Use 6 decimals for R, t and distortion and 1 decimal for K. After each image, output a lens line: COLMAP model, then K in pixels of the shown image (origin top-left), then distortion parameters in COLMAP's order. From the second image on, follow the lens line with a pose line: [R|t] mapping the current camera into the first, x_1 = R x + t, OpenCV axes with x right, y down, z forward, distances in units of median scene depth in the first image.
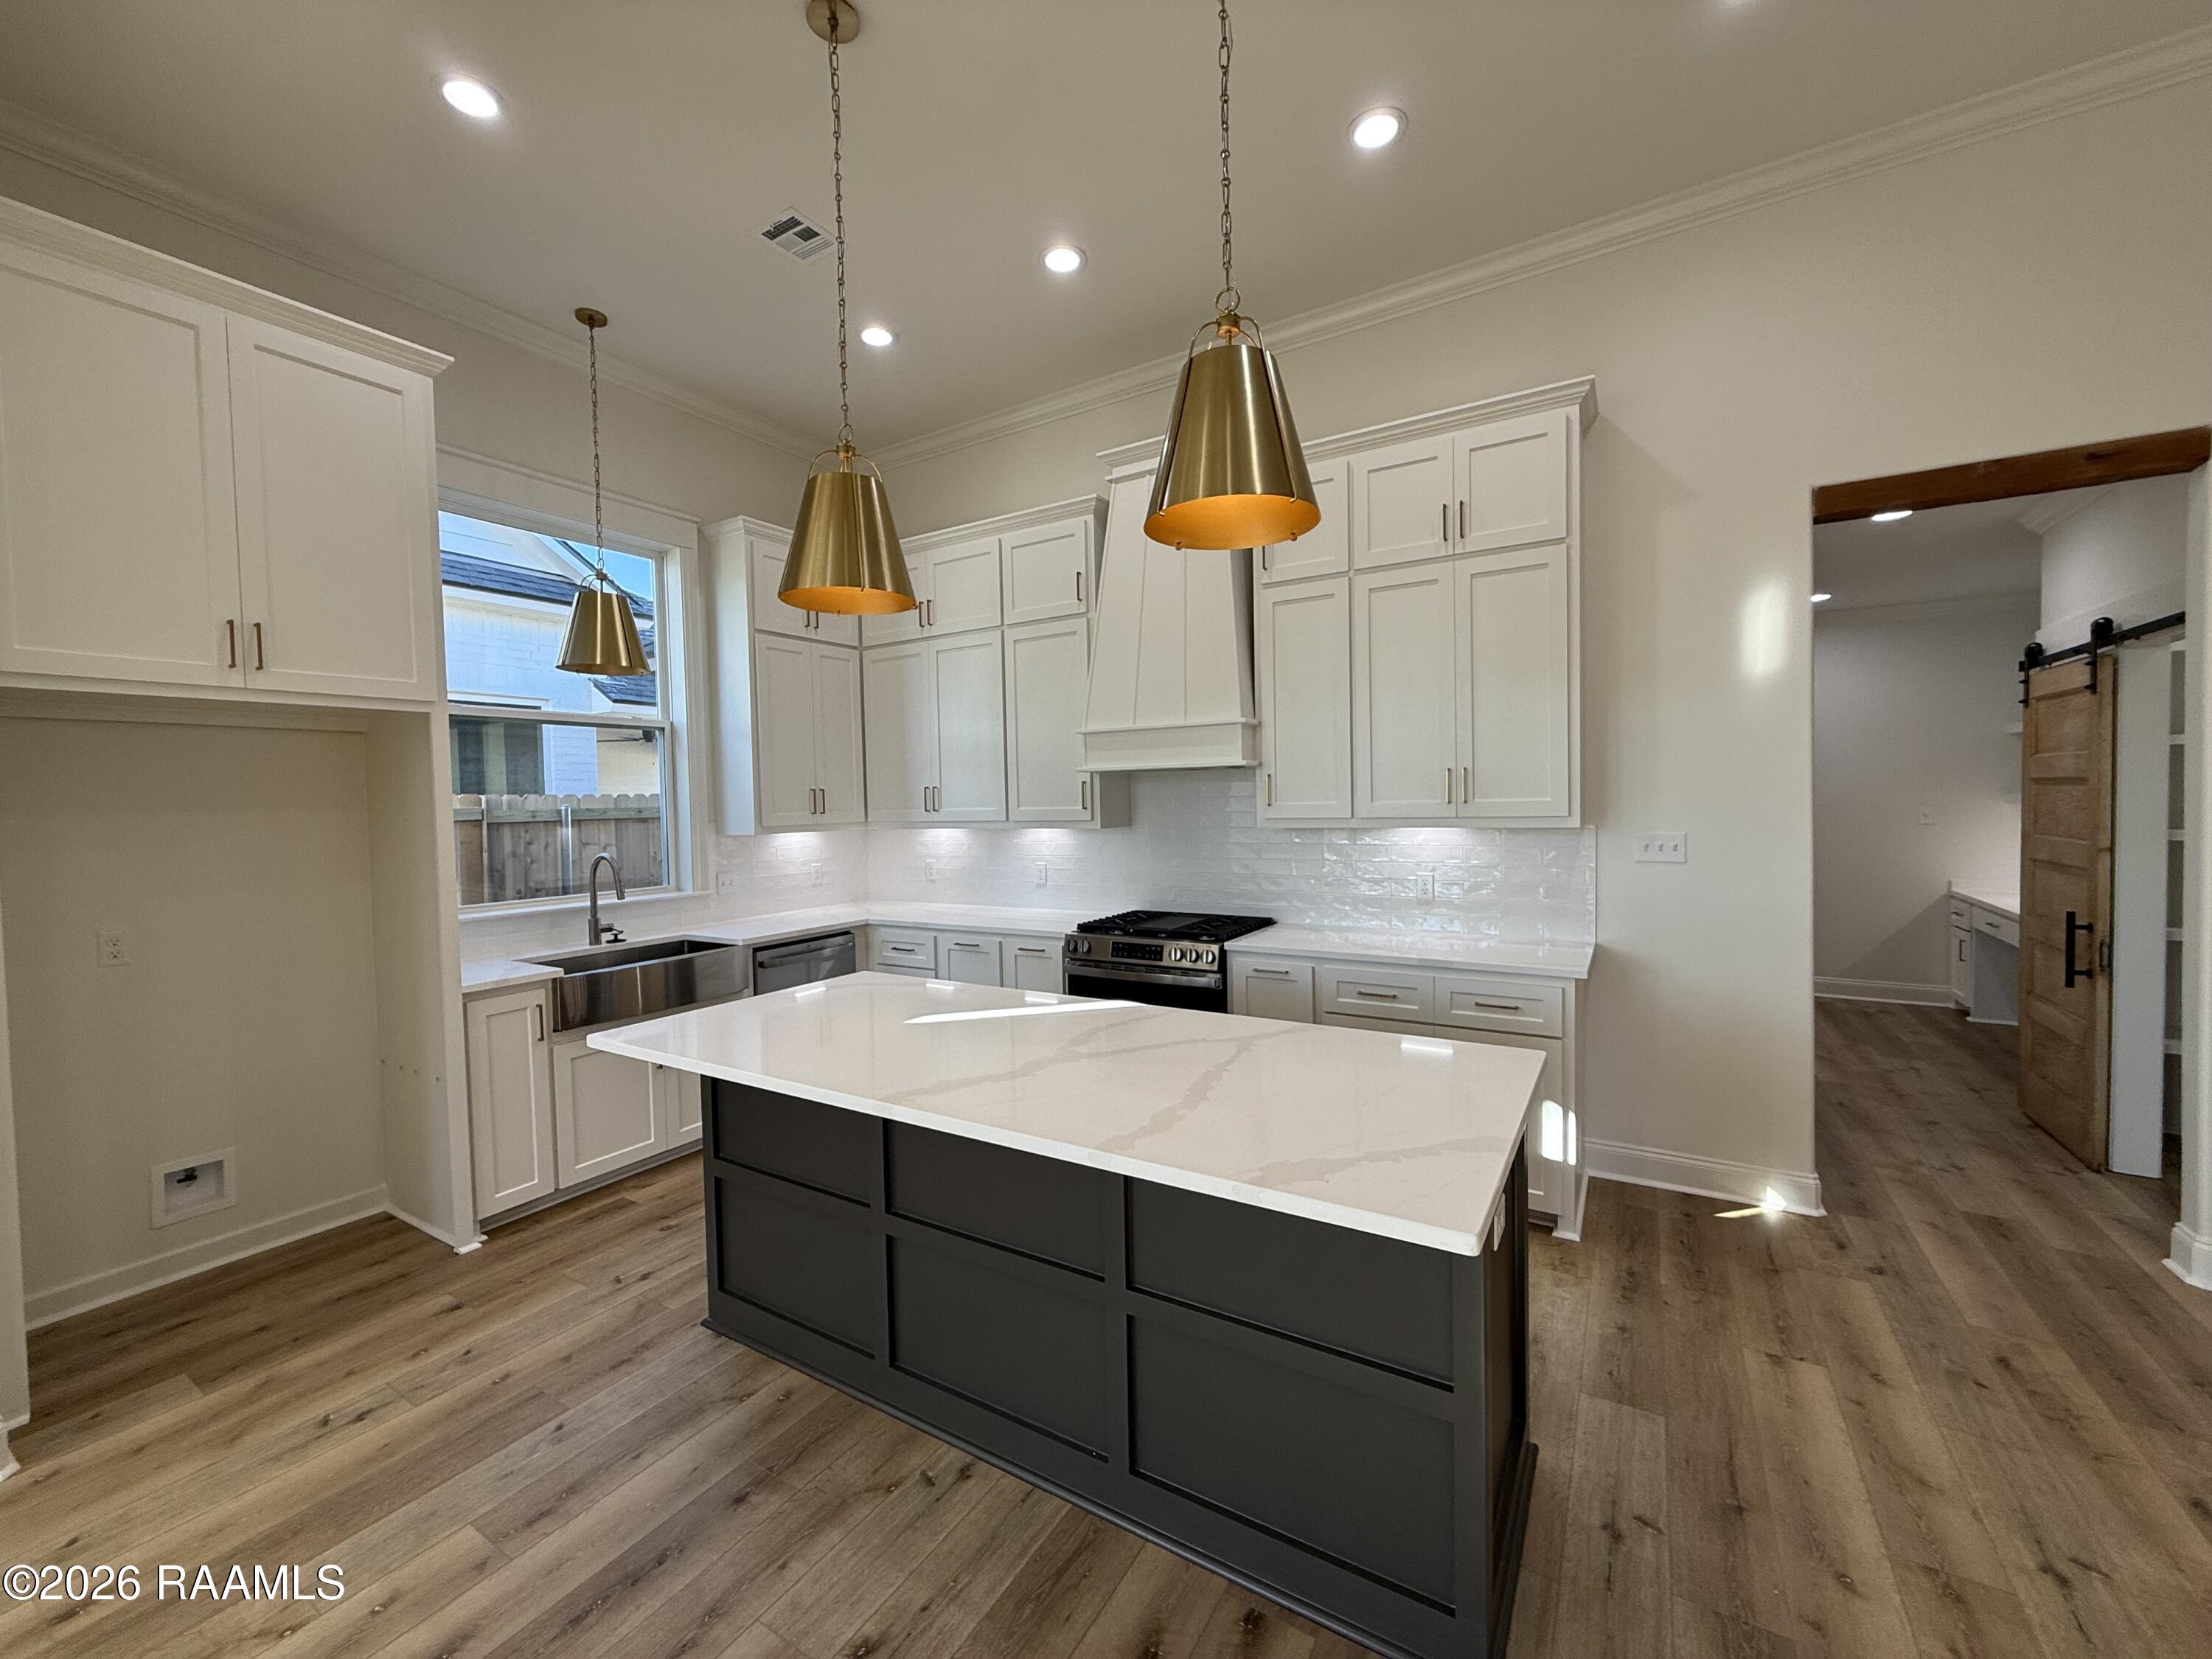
lens RADIAL K [[879.6, 0, 1099.0], [0, 879.6, 826.4], [0, 0, 1]] dist [0.000090, -0.000219]
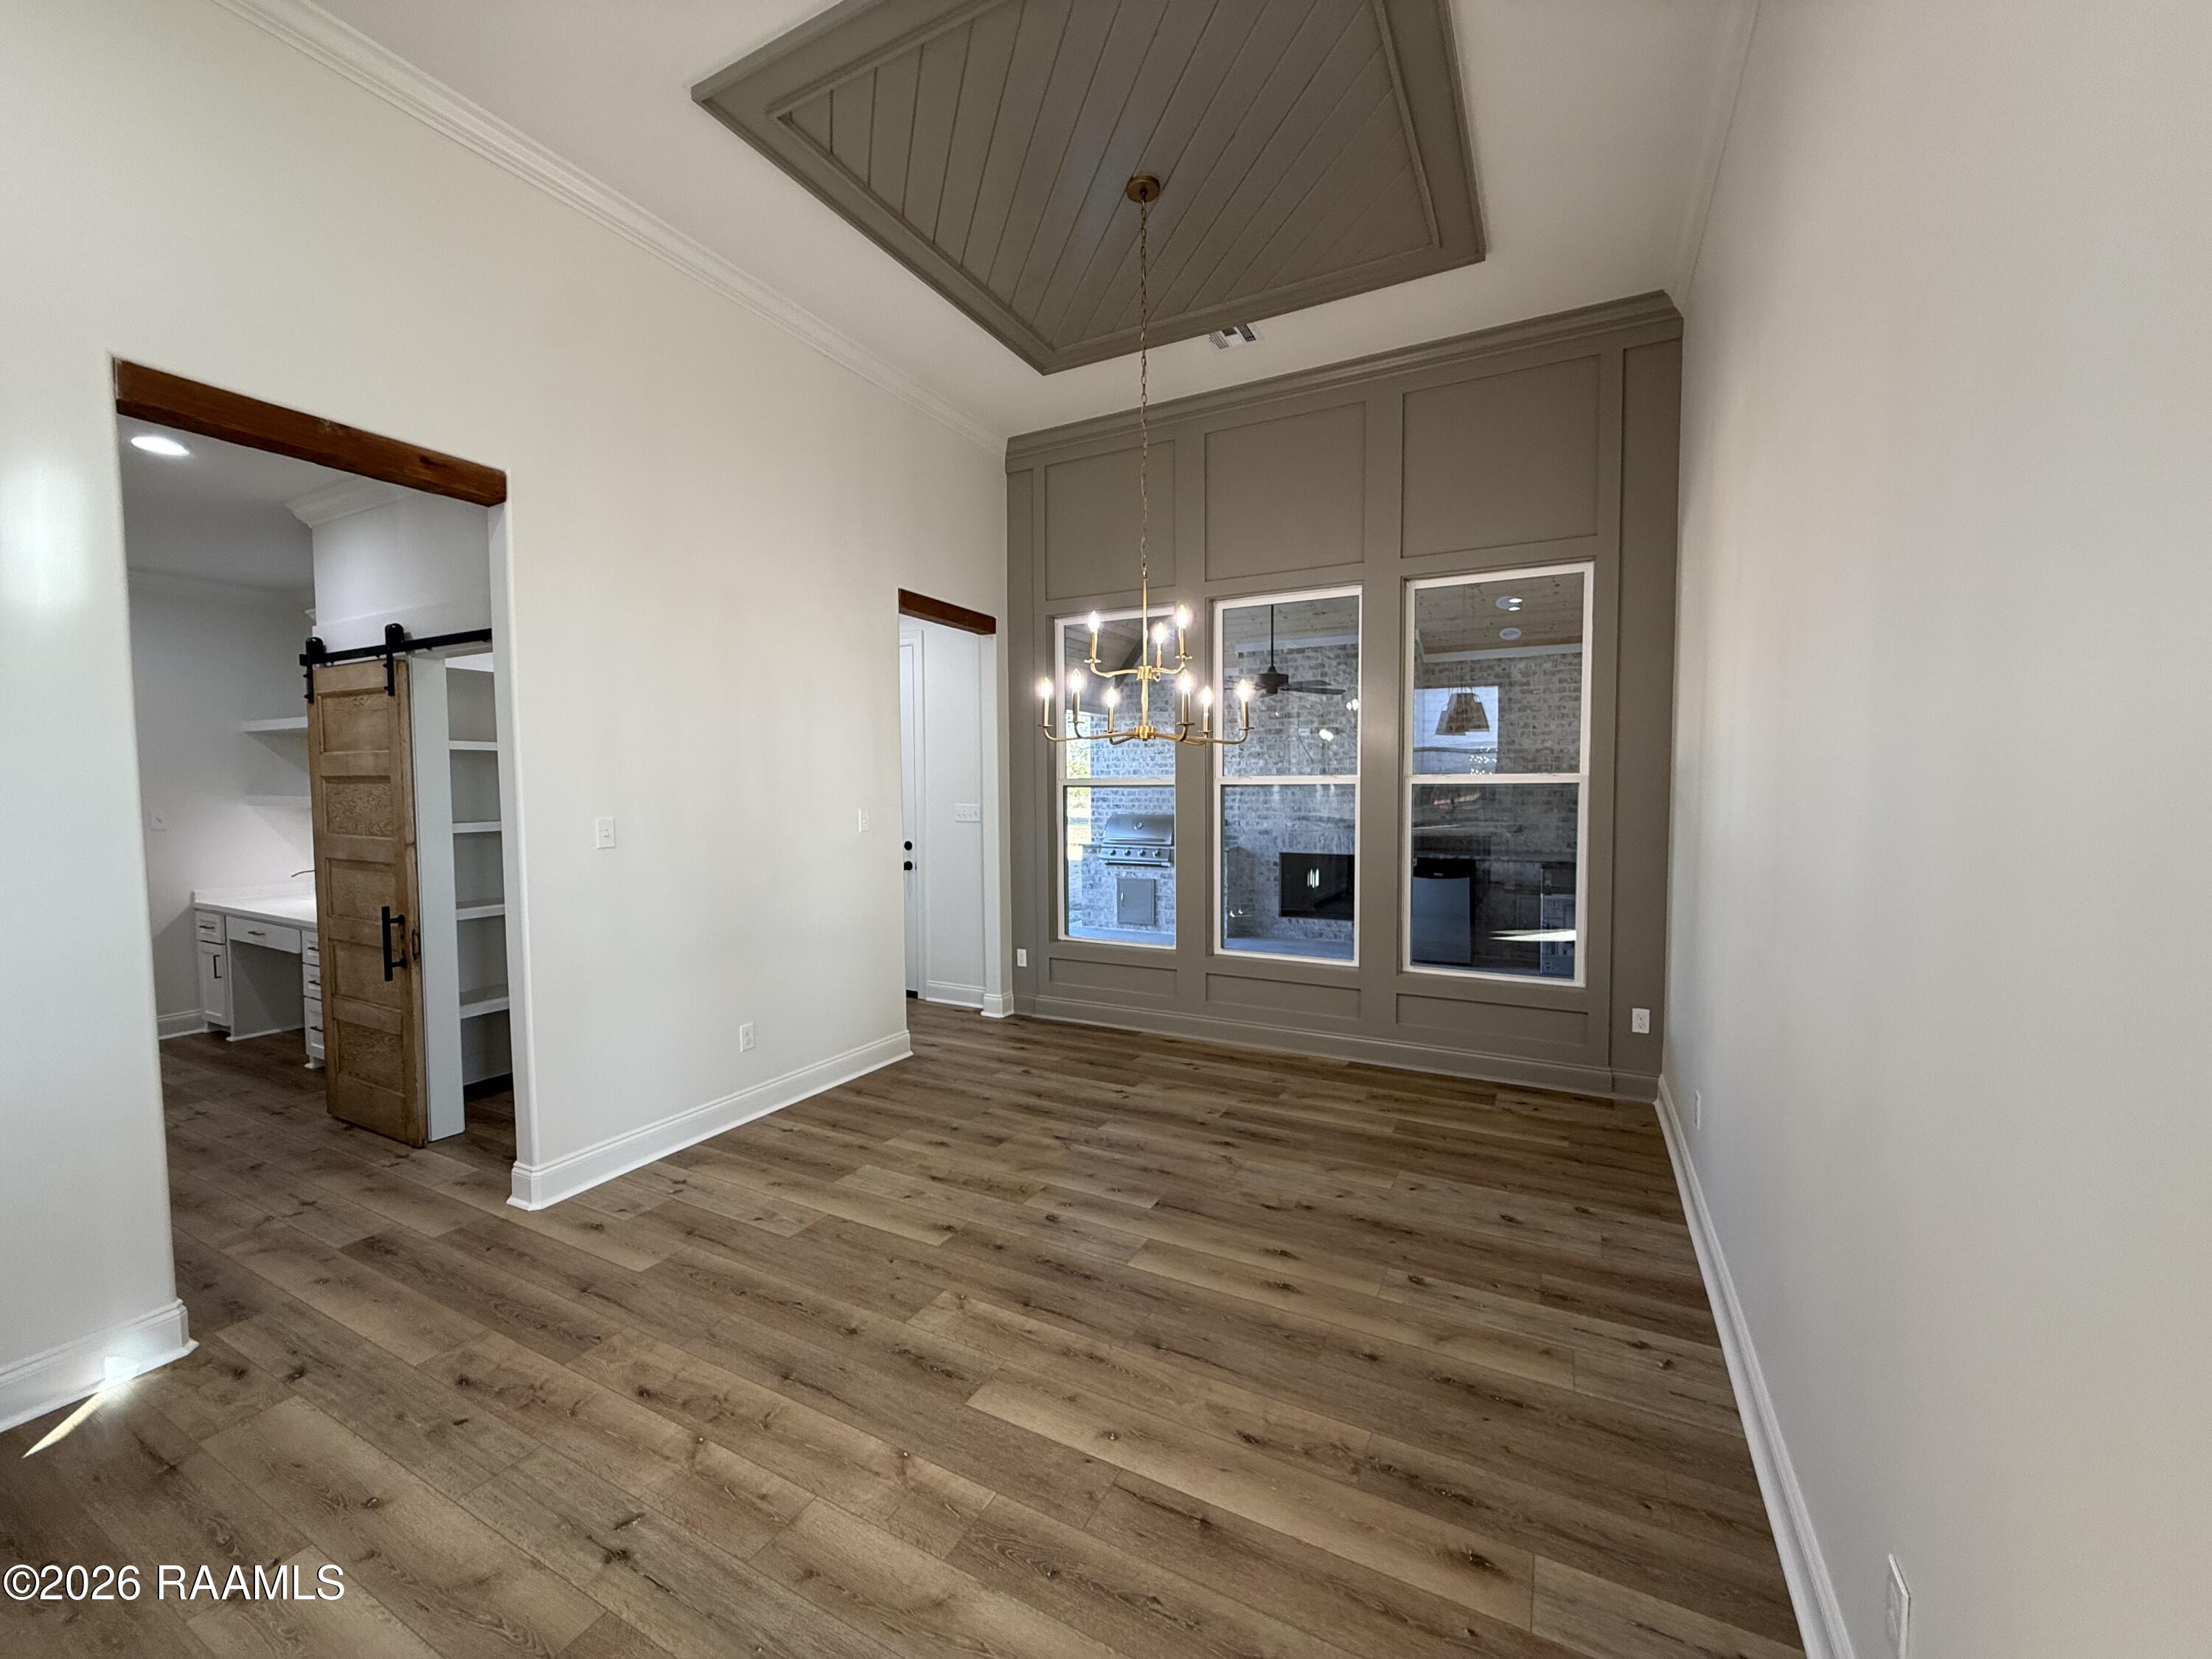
lens RADIAL K [[879.6, 0, 1099.0], [0, 879.6, 826.4], [0, 0, 1]] dist [0.000090, -0.000219]
pose [[-0.062674, -0.032094, 0.997518, 0.035698], [0.038893, 0.998645, 0.034574, 0.000370], [-0.997276, 0.040963, -0.061341, 0.236511]]
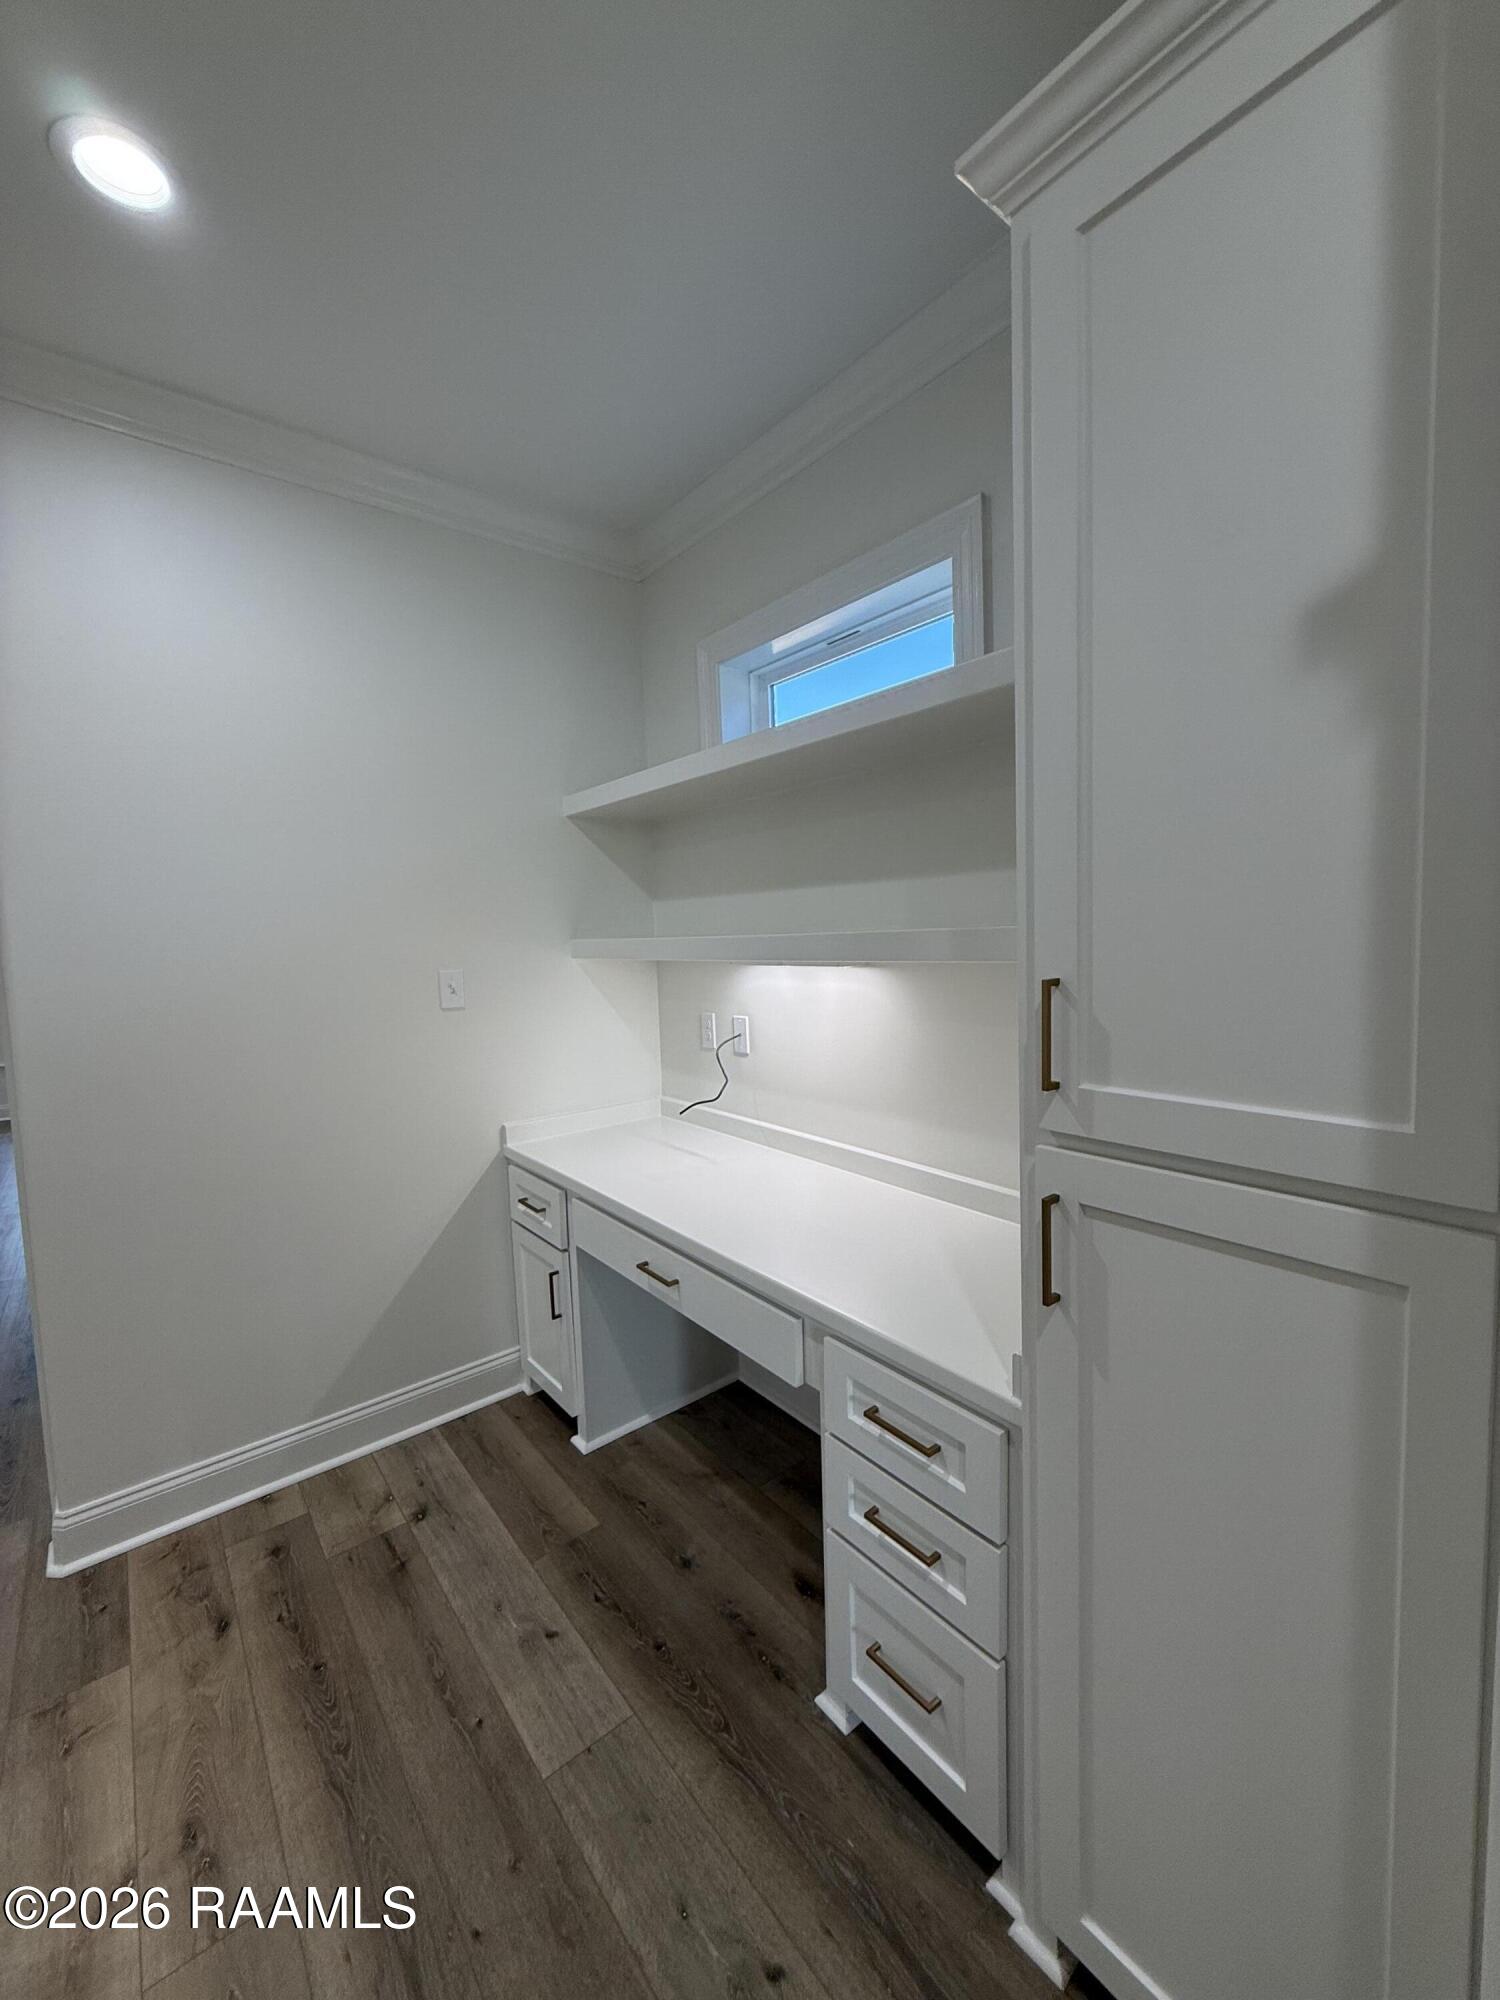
lens RADIAL K [[795.3, 0, 750.0], [0, 795.3, 1000.0], [0, 0, 1]] dist [0.000090, -0.000219]
pose [[0.328955, -0.072489, 0.941559, 1.106268], [0.060027, 0.996638, 0.055758, -0.036037], [-0.942436, 0.038177, 0.332201, 1.309203]]
